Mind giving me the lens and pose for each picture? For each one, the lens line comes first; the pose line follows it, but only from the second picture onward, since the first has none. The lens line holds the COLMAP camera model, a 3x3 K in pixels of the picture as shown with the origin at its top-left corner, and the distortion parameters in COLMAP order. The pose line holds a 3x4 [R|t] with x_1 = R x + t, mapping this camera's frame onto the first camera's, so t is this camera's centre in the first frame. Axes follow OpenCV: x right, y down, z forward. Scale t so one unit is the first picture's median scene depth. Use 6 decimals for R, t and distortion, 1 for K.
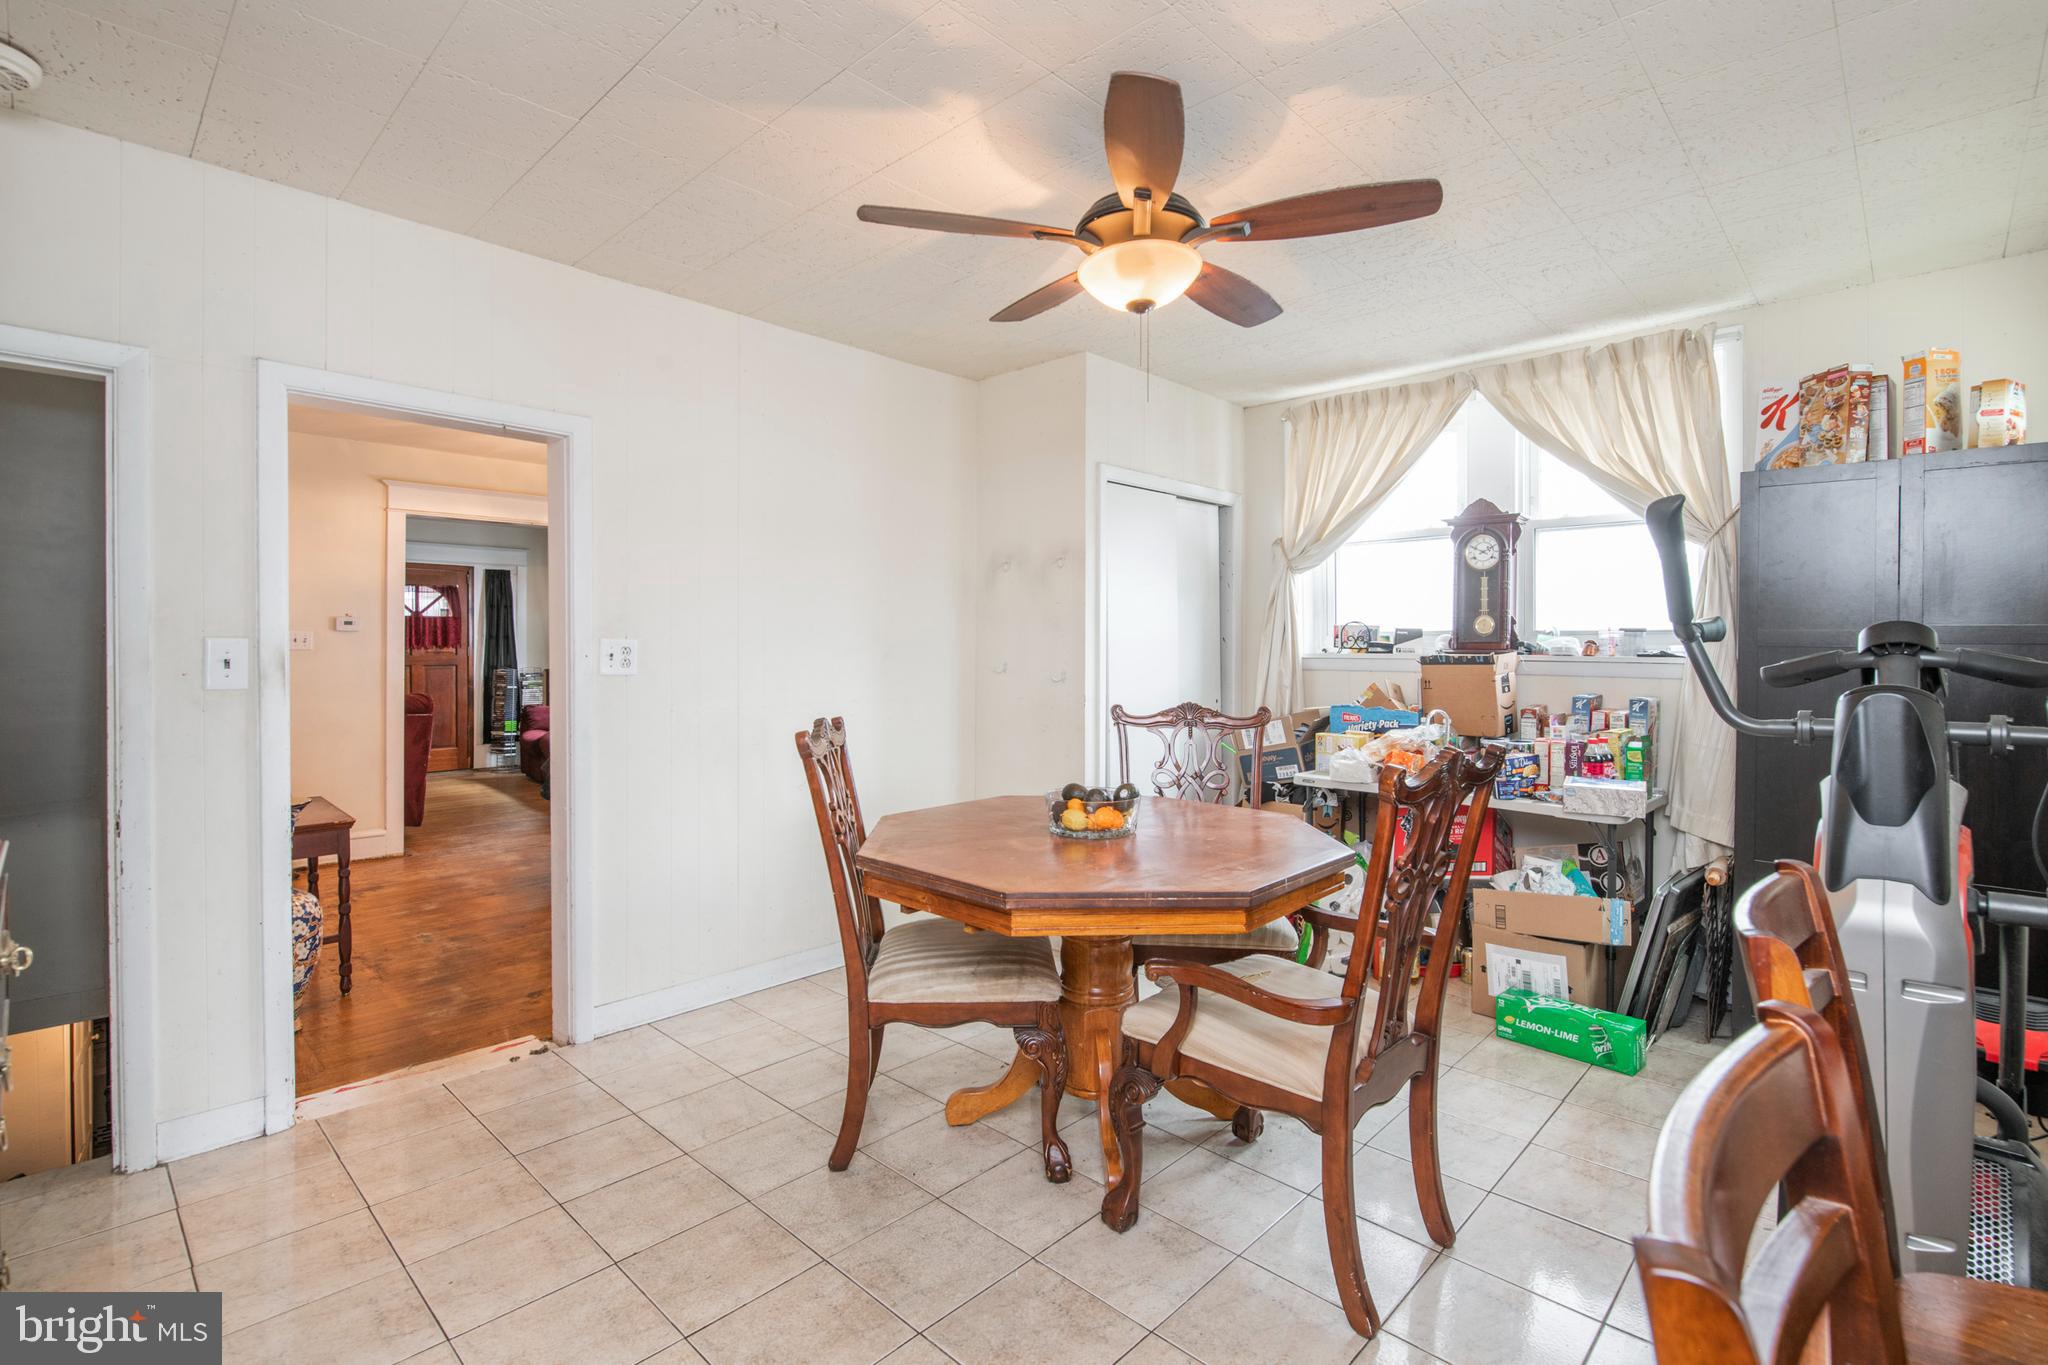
lens RADIAL K [[938.3, 0, 1019.4], [0, 938.3, 657.1], [0, 0, 1]] dist [0.002206, -0.006674]
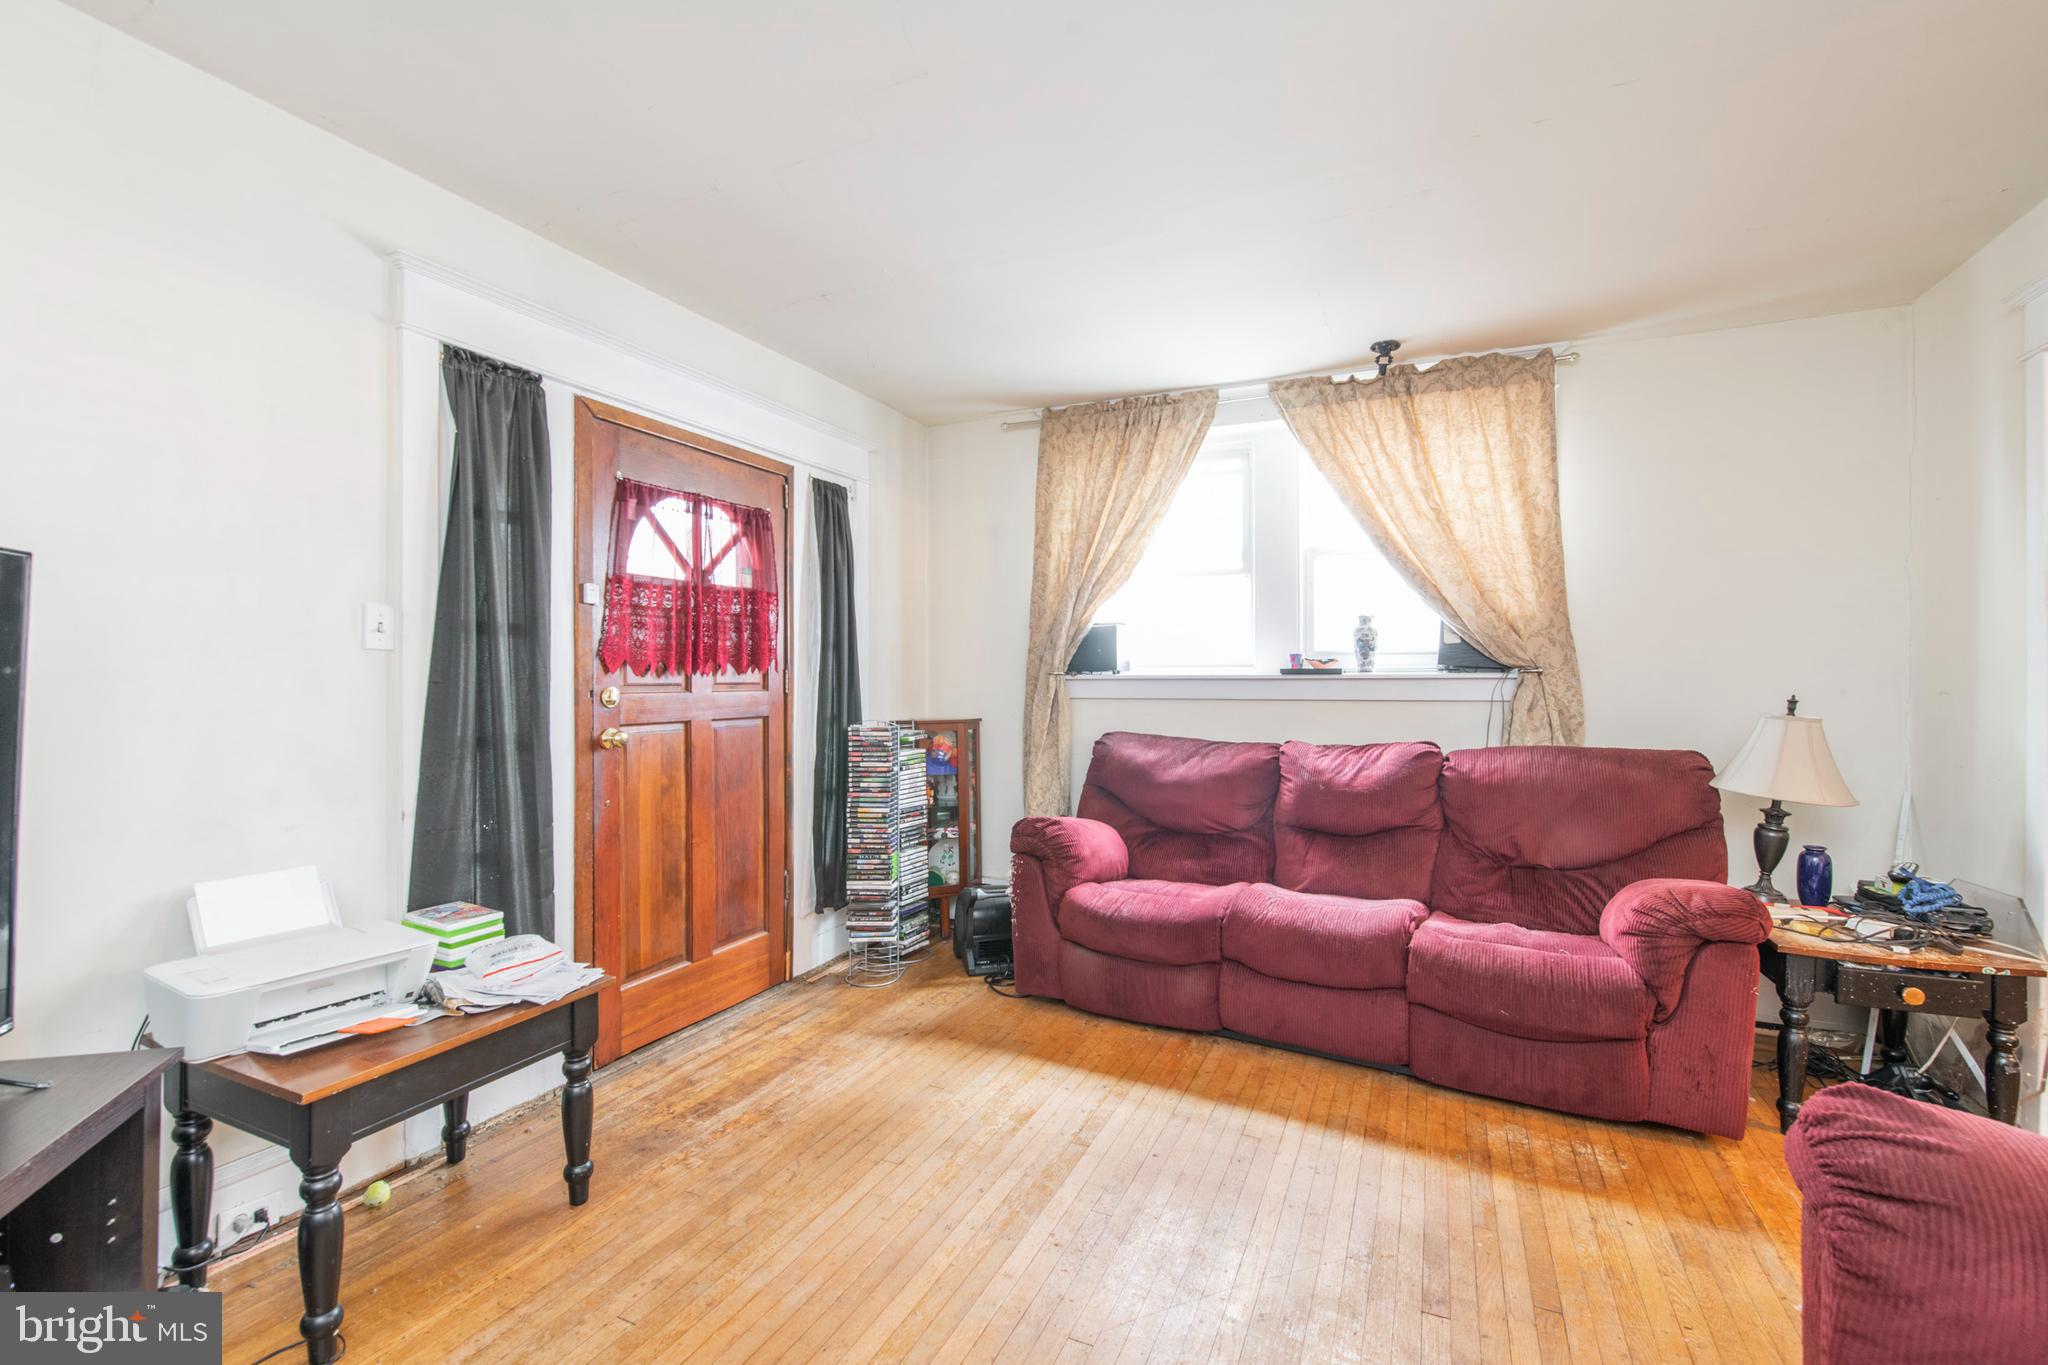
lens RADIAL K [[896.6, 0, 1035.0], [0, 896.6, 674.8], [0, 0, 1]] dist [0.003952, -0.007684]
pose [[0.939407, -0.002642, 0.342793, -0.623404], [0.004800, 0.999974, -0.005448, -0.006127], [-0.342769, 0.006764, 0.939395, 0.618322]]
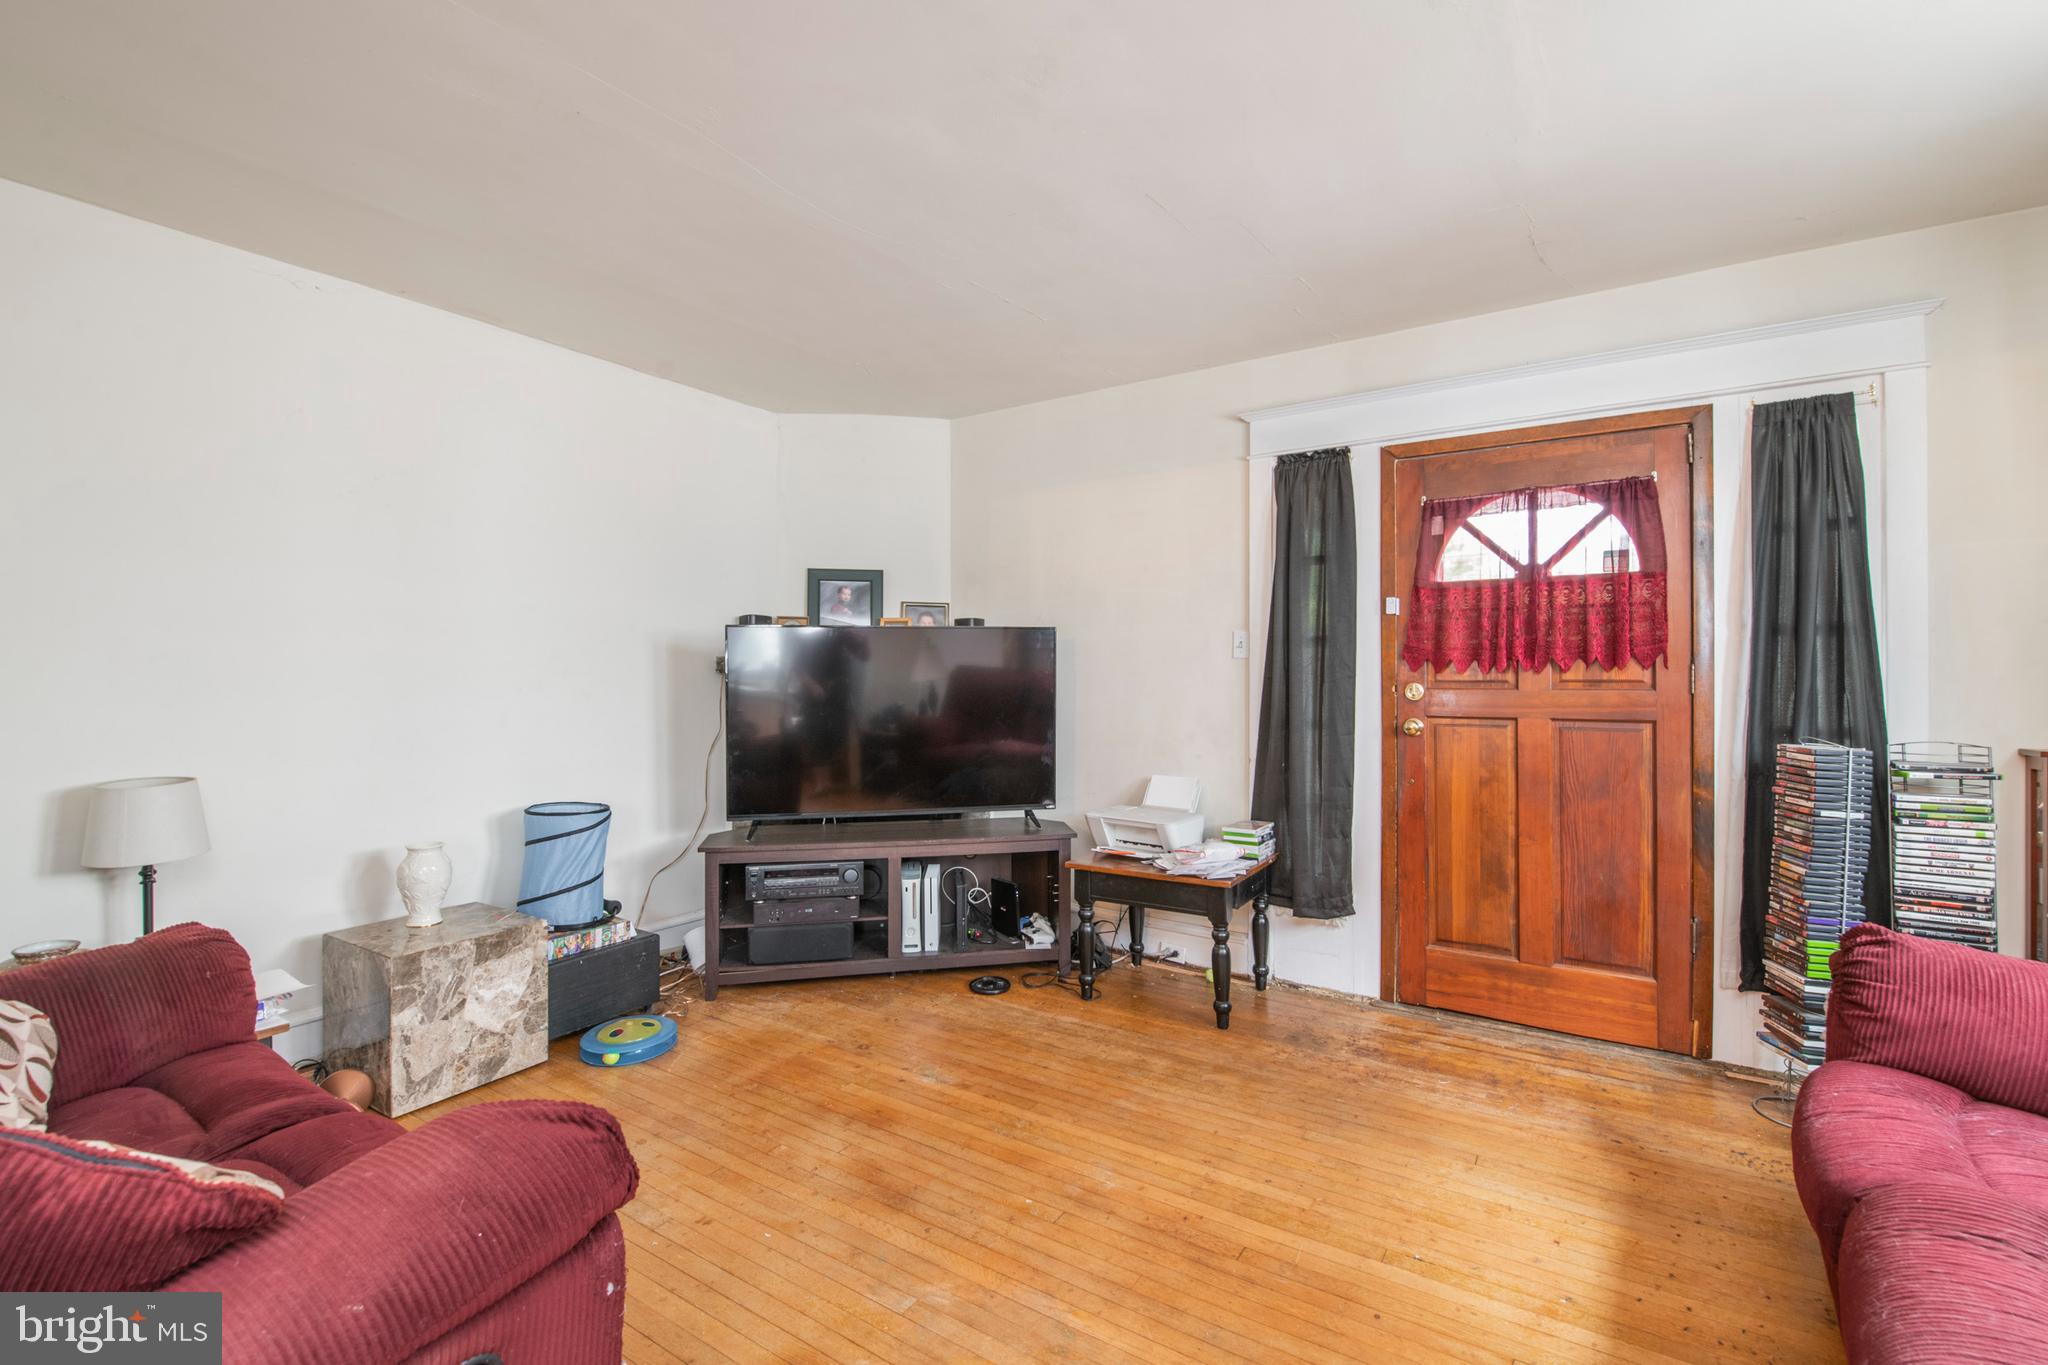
lens RADIAL K [[896.6, 0, 1035.0], [0, 896.6, 674.8], [0, 0, 1]] dist [0.003952, -0.007684]
pose [[0.191682, -0.006410, -0.981436, -0.340670], [-0.004341, 0.999963, -0.007379, -0.004284], [0.981447, 0.005675, 0.191647, 0.735449]]
